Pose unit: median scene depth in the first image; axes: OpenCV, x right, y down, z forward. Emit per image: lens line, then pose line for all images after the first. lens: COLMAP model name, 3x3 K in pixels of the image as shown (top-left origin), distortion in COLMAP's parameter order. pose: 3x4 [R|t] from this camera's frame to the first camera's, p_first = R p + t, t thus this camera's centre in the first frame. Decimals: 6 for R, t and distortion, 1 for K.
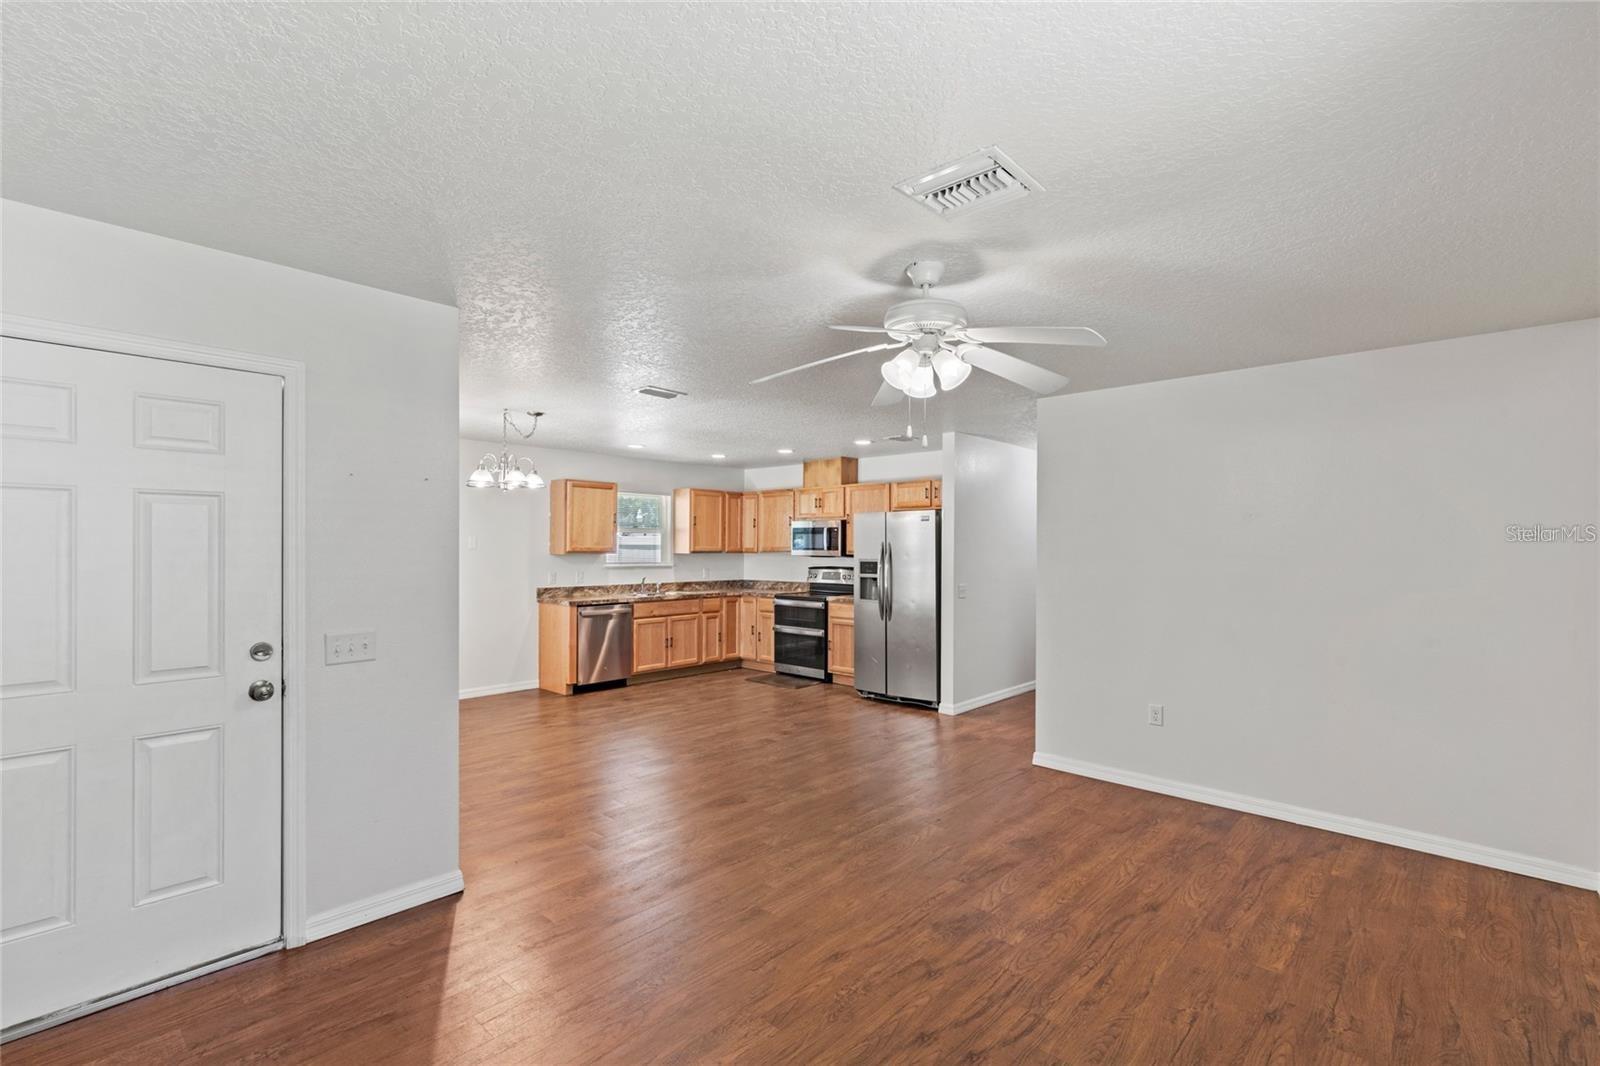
lens RADIAL K [[720.2, 0, 800.7], [0, 720.2, 547.0], [0, 0, 1]] dist [0.000940, 0.000096]
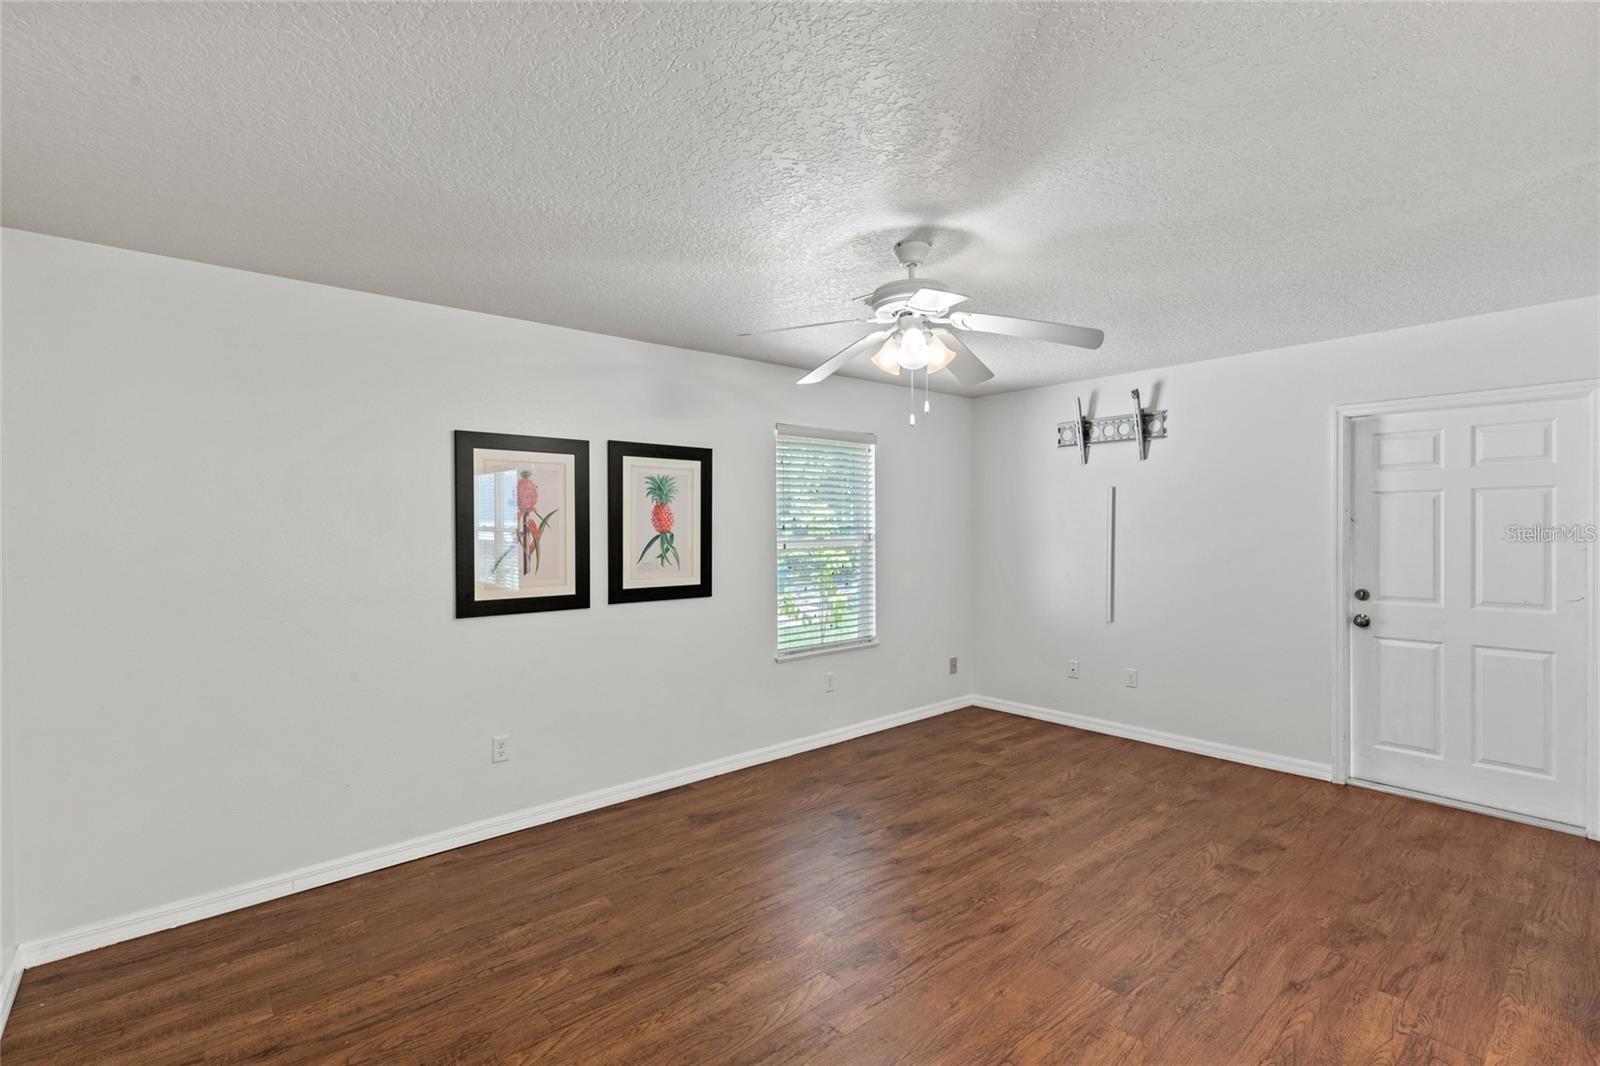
lens RADIAL K [[726.4, 0, 803.4], [0, 726.4, 528.0], [0, 0, 1]] dist [0.020794, 0.000260]
pose [[-0.994736, 0.003046, 0.102422, 0.179781], [0.003405, 0.999989, 0.003325, 0.001719], [-0.102410, 0.003657, -0.994736, 1.667103]]
